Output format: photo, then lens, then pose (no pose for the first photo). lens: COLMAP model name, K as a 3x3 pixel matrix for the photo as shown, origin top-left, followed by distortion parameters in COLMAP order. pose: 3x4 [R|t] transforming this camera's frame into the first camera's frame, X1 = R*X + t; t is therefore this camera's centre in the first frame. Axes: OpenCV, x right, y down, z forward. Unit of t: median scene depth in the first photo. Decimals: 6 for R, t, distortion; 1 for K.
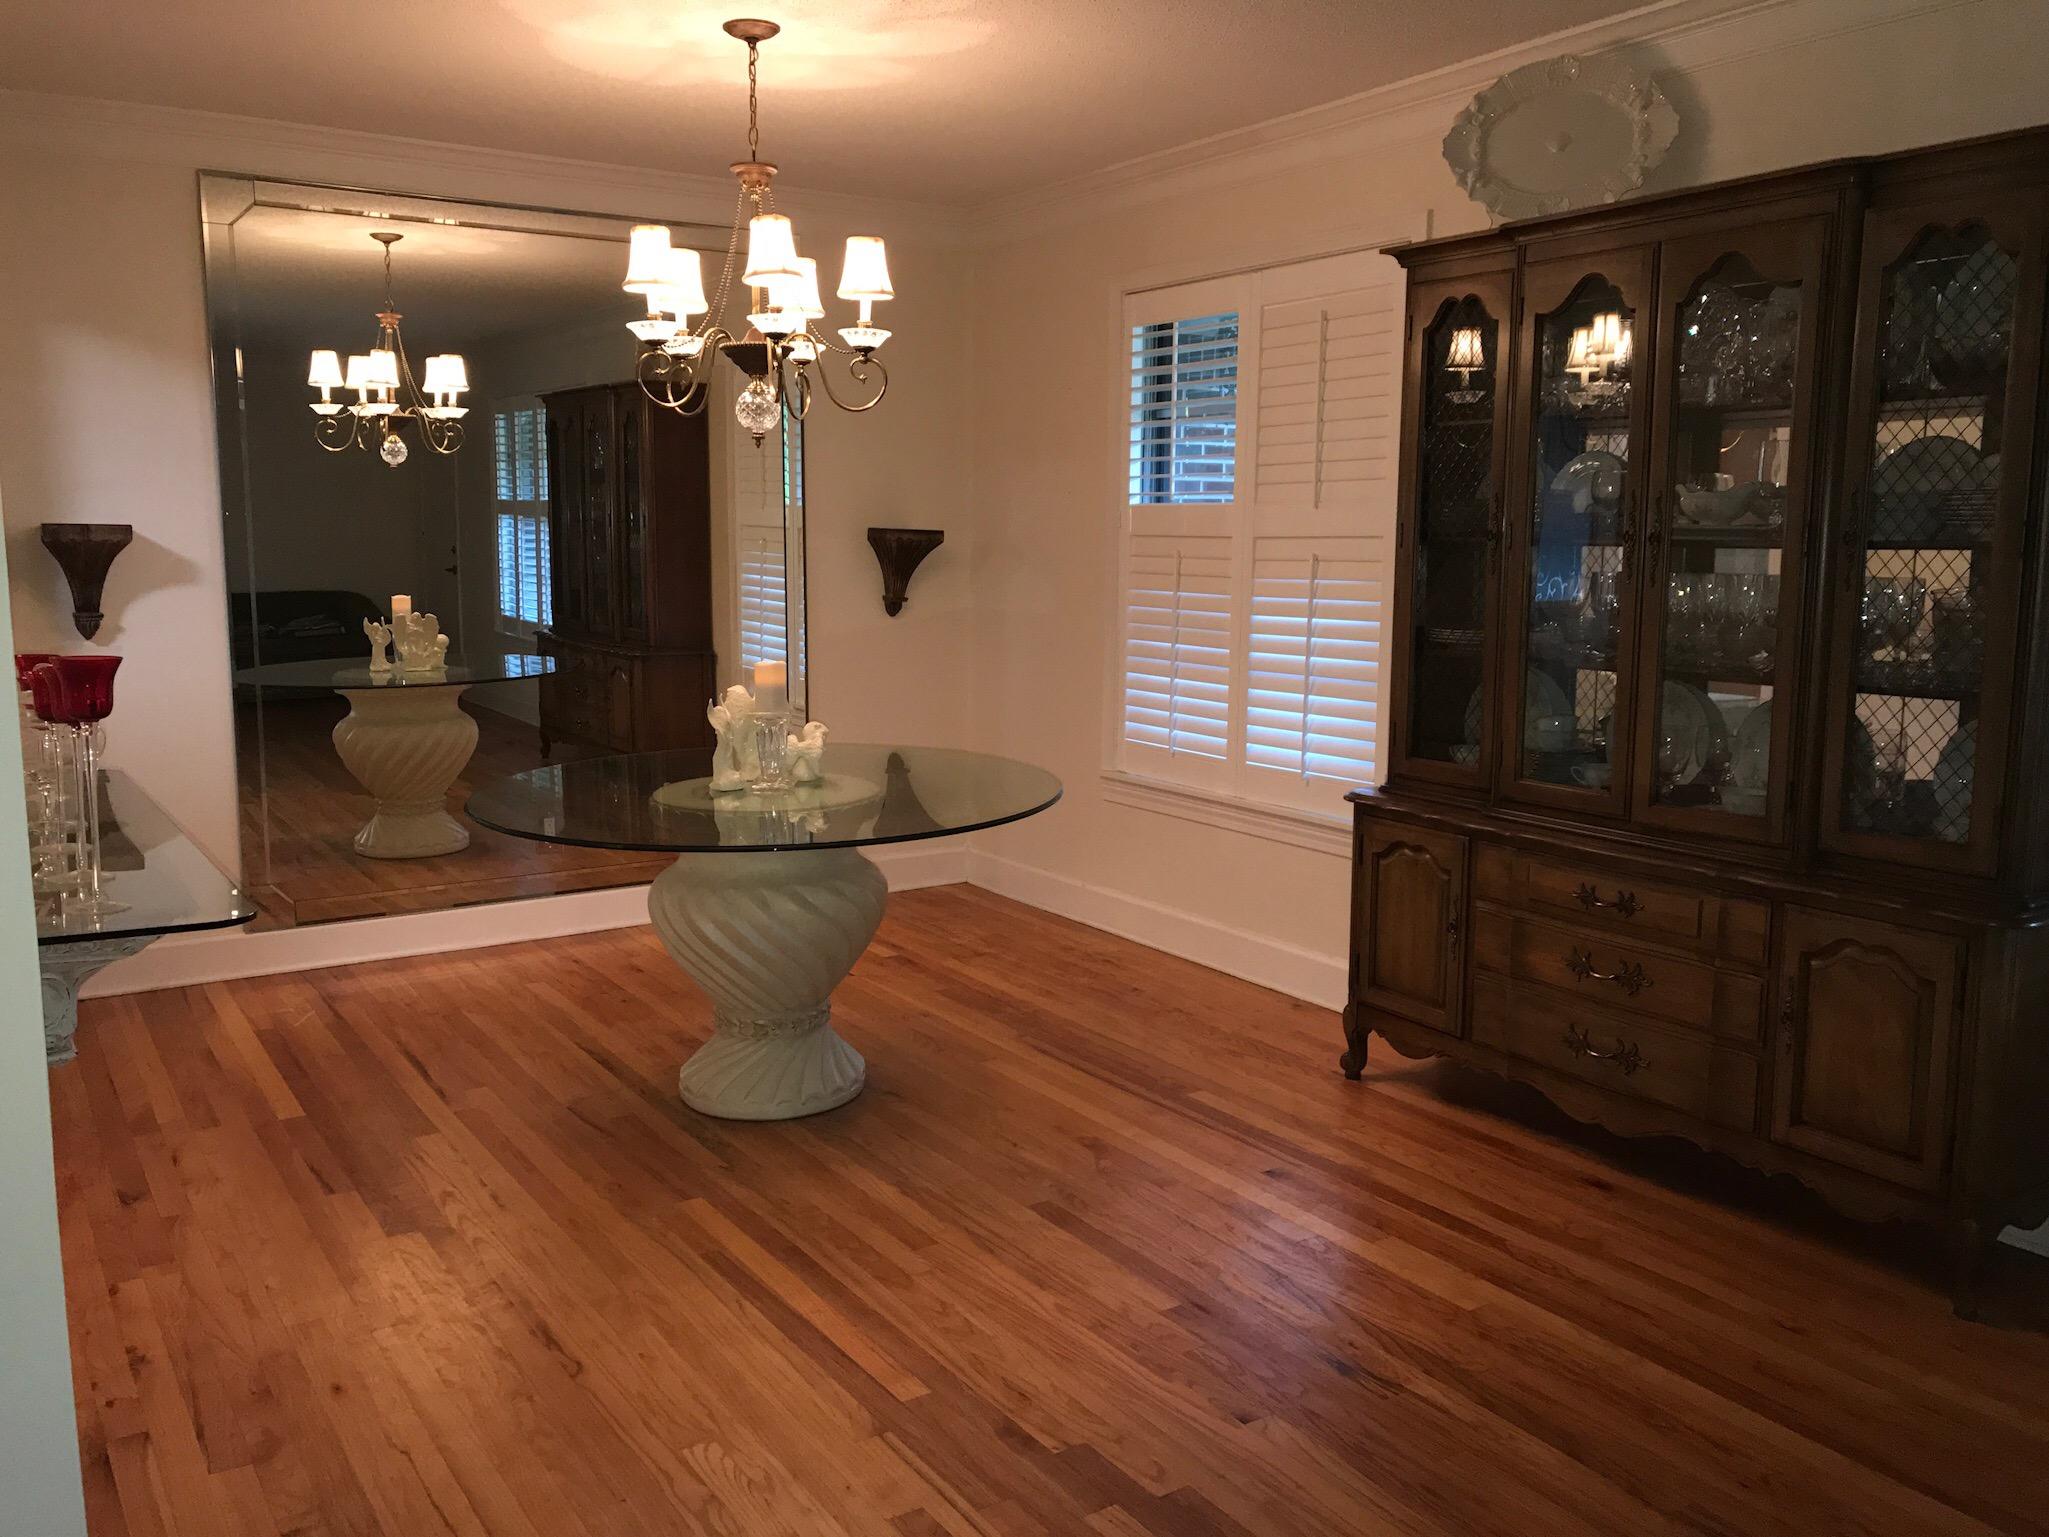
lens RADIAL K [[1686.0, 0, 1024.5], [0, 1686.0, 768.5], [0, 0, 1]] dist [-0.000961, 0.122784]
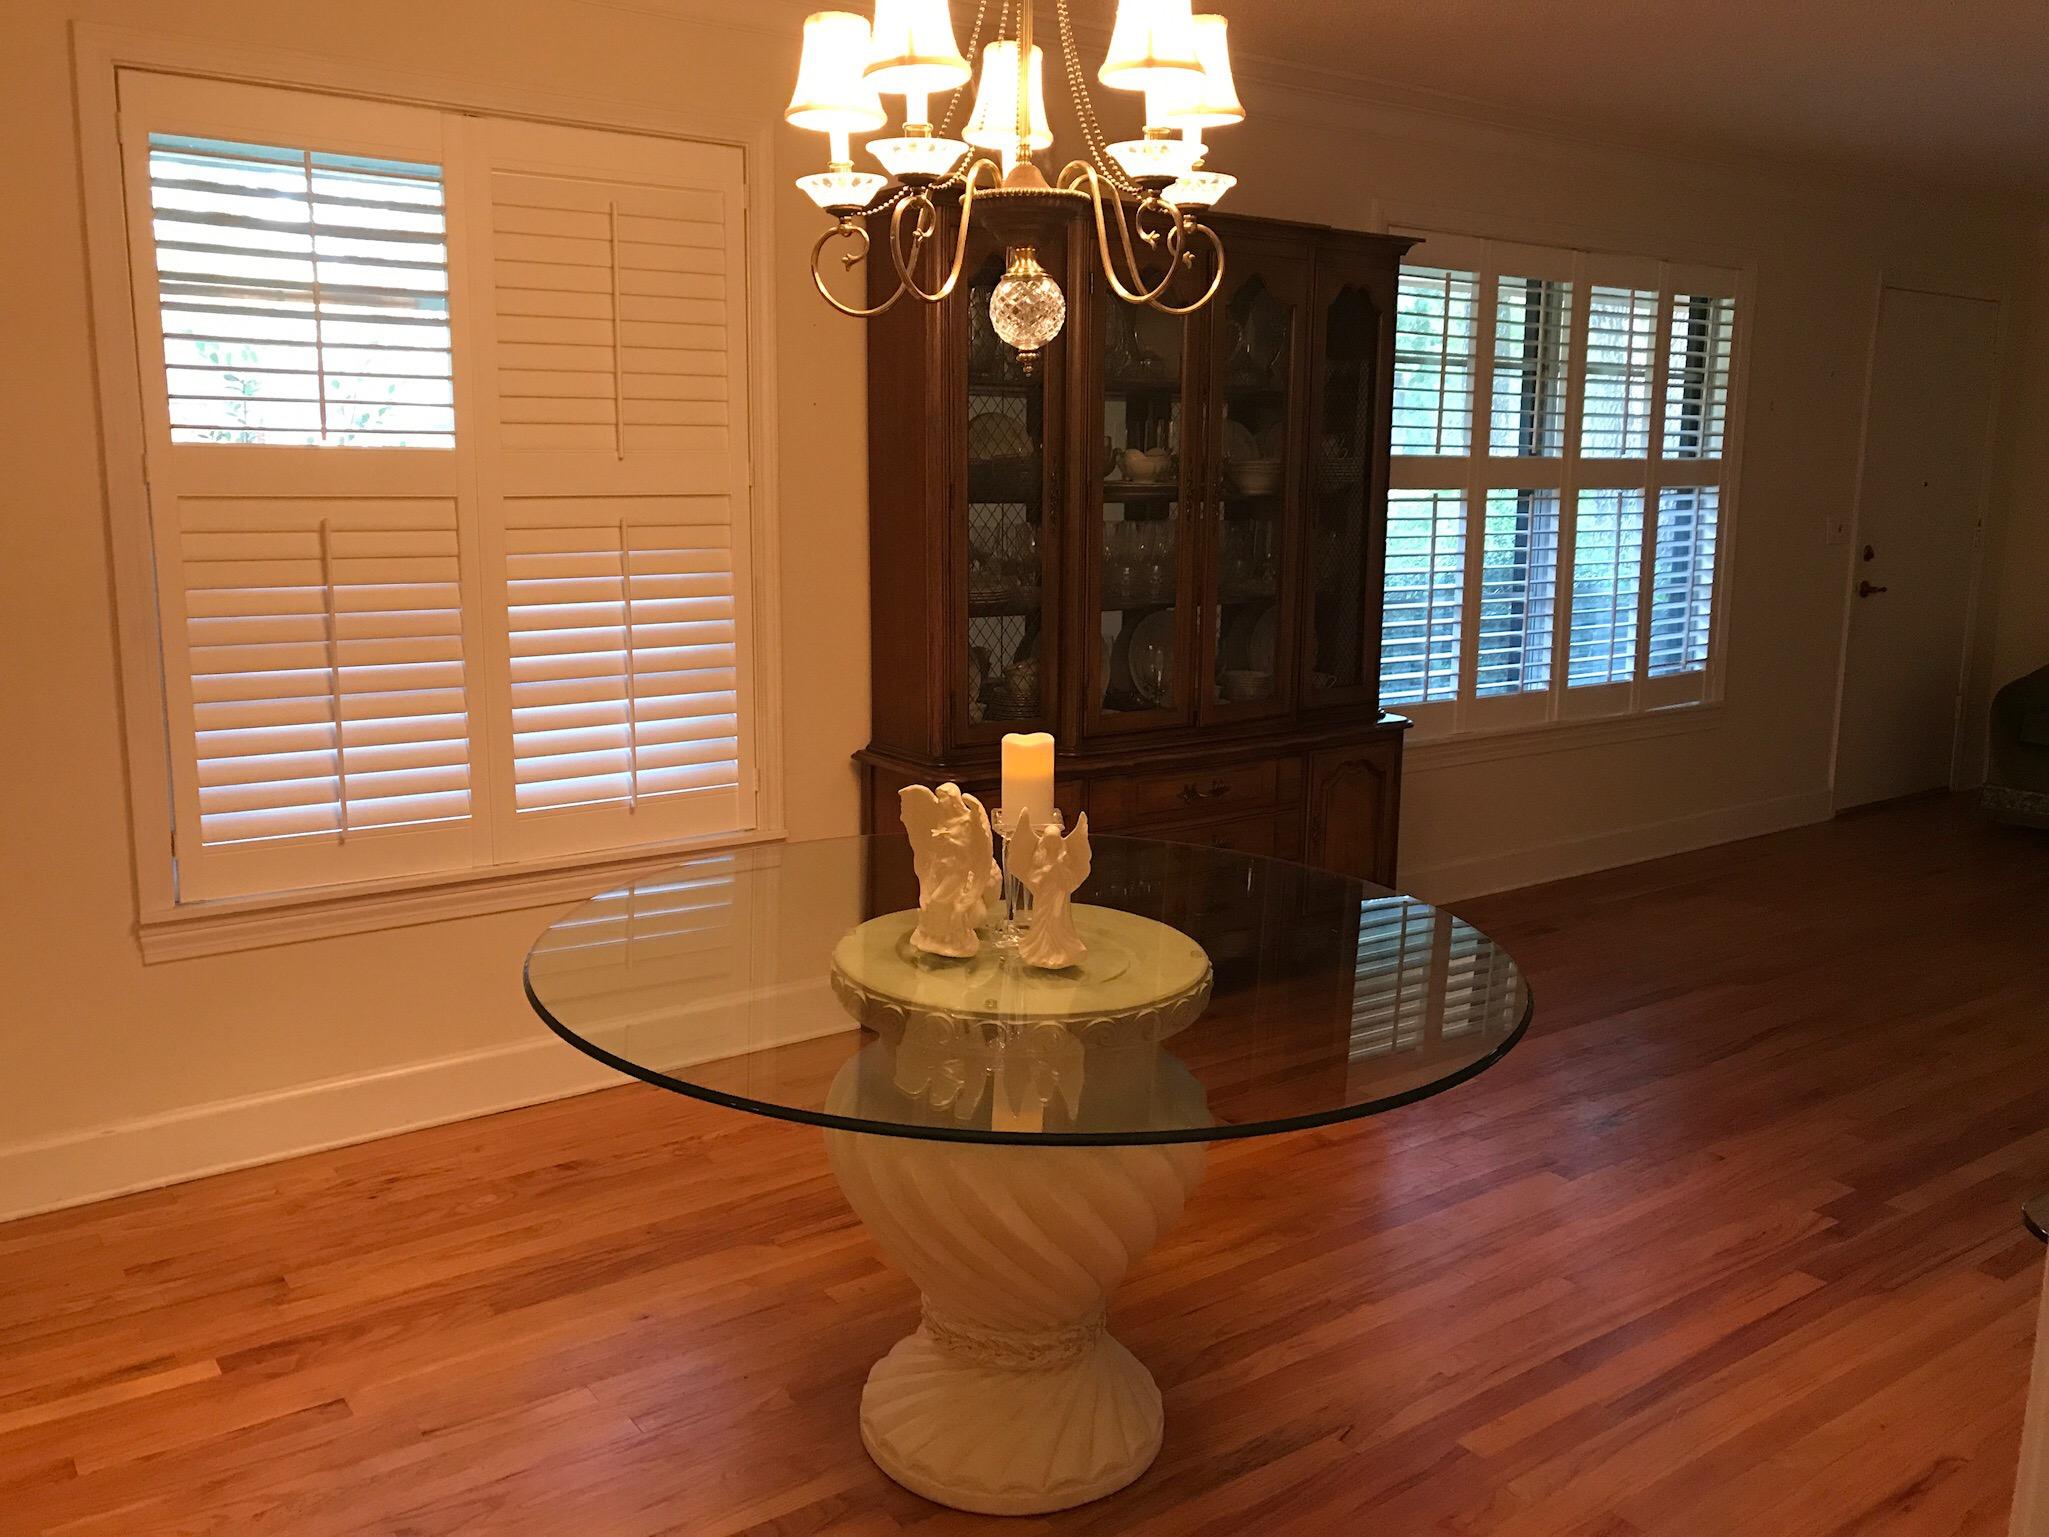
lens RADIAL K [[1704.7, 0, 1030.4], [0, 1704.7, 758.3], [0, 0, 1]] dist [0.002164, 0.050301]
pose [[-0.029813, -0.173096, 0.984454, -1.158082], [0.138561, 0.974667, 0.175571, -0.245204], [-0.989905, 0.141642, -0.005073, 1.571483]]
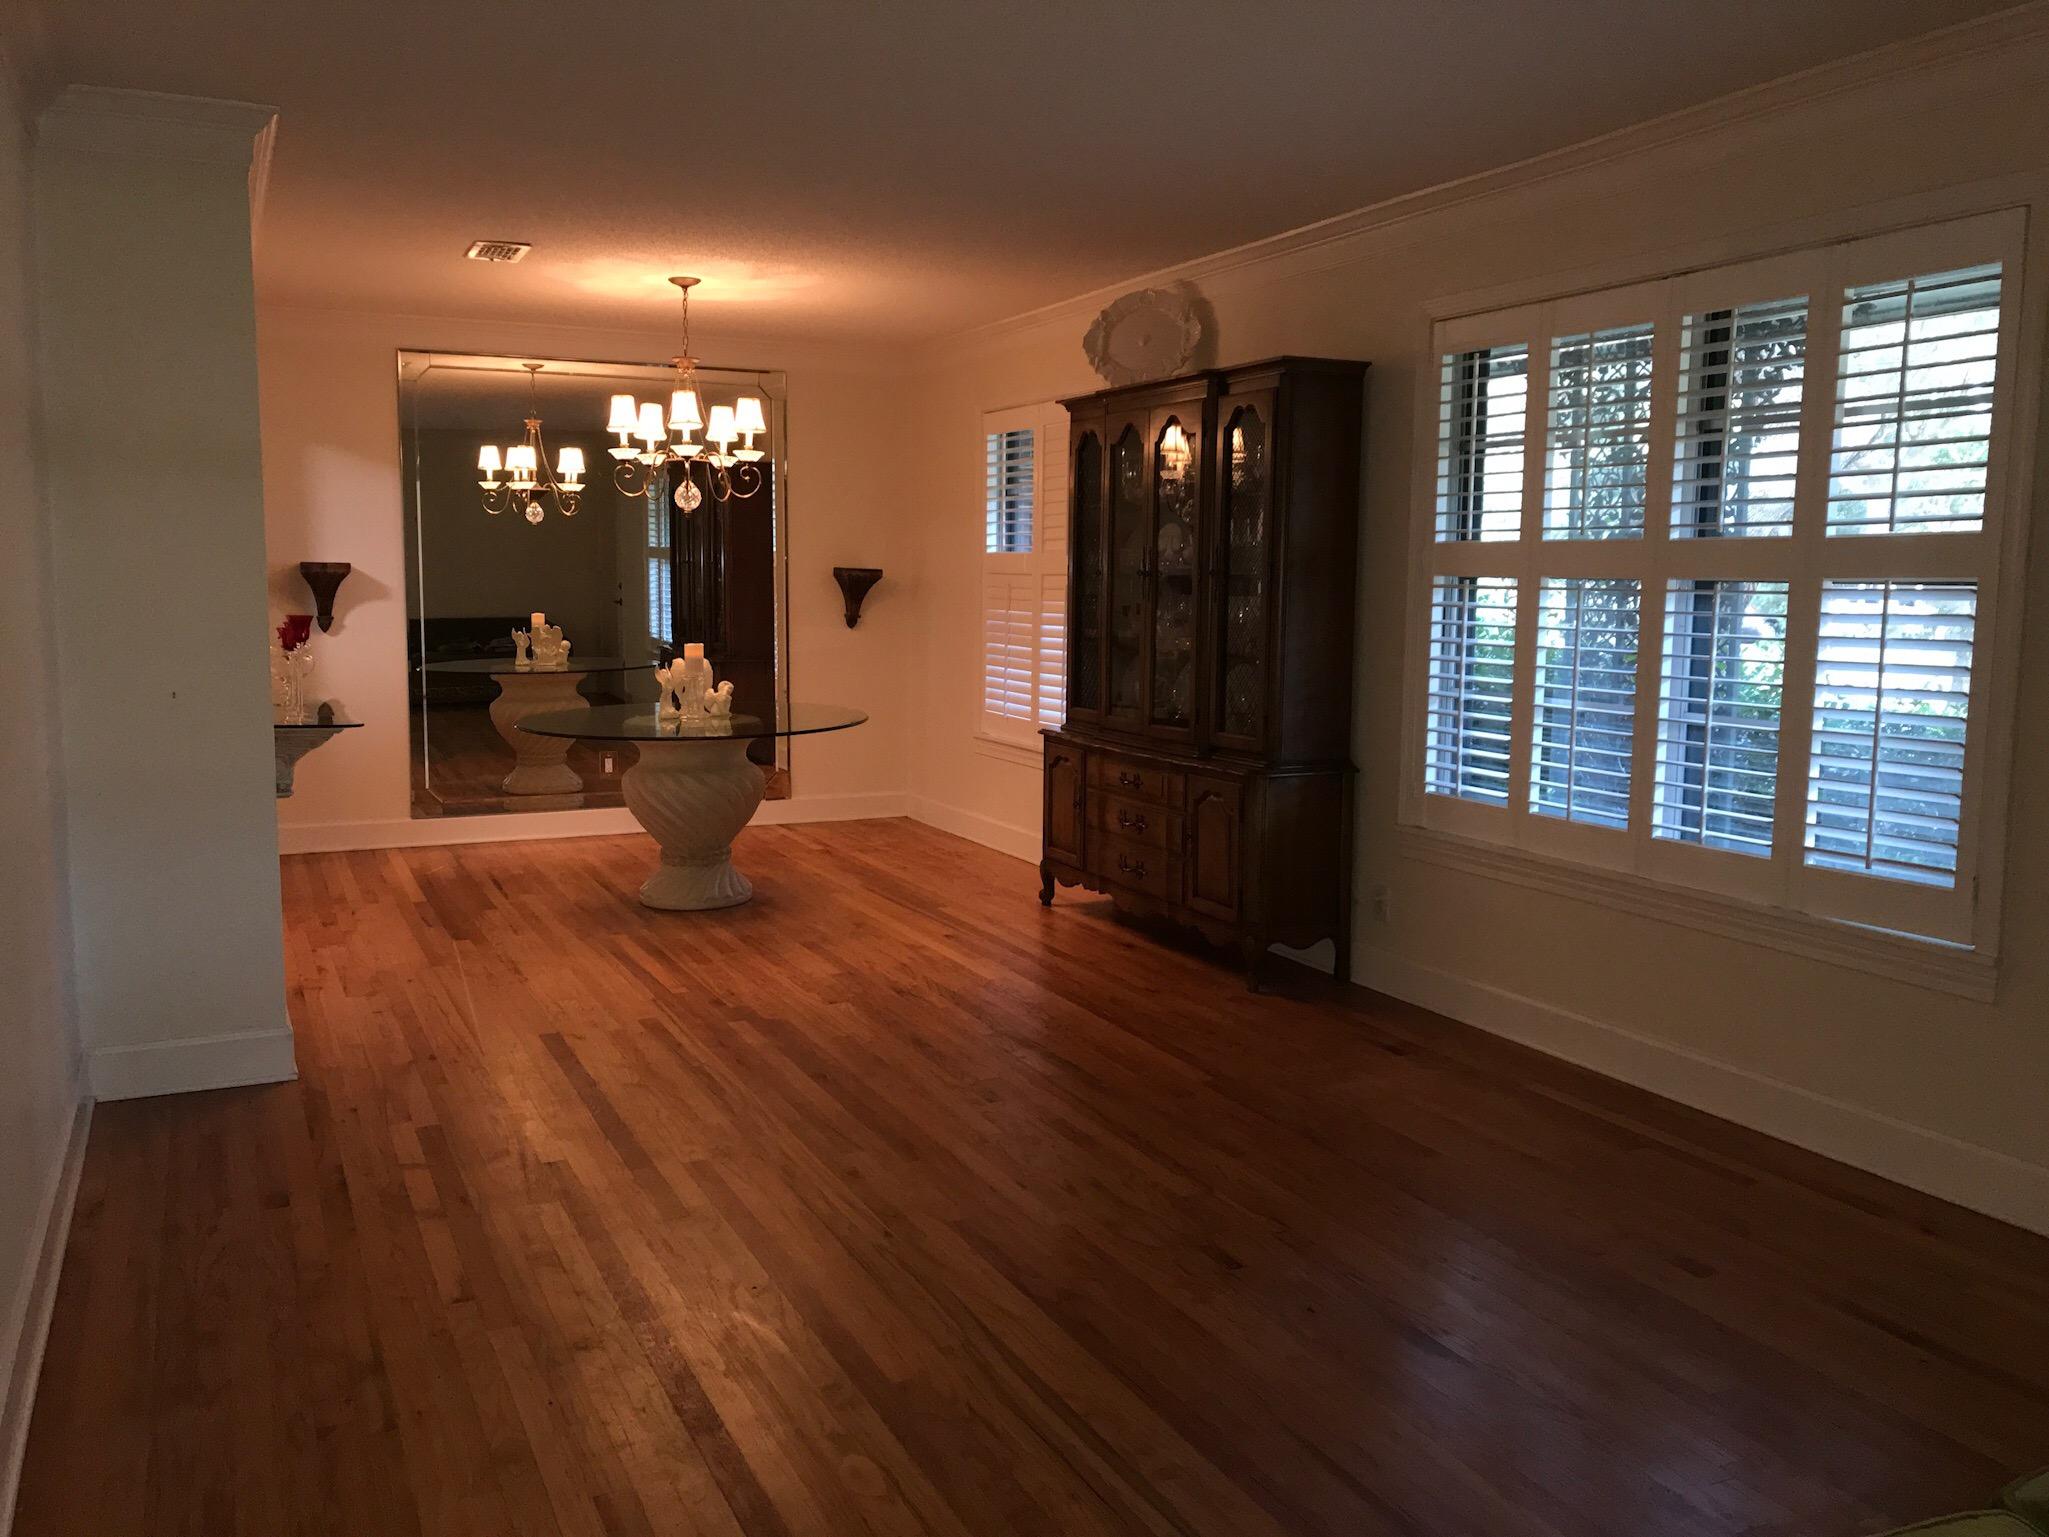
lens RADIAL K [[1696.4, 0, 1024.5], [0, 1696.4, 768.5], [0, 0, 1]] dist [0.115220, -0.000835]
pose [[0.990247, 0.018159, -0.138132, 0.390004], [-0.021837, 0.999445, -0.025159, 0.091503], [0.137599, 0.027930, 0.990094, -0.613250]]
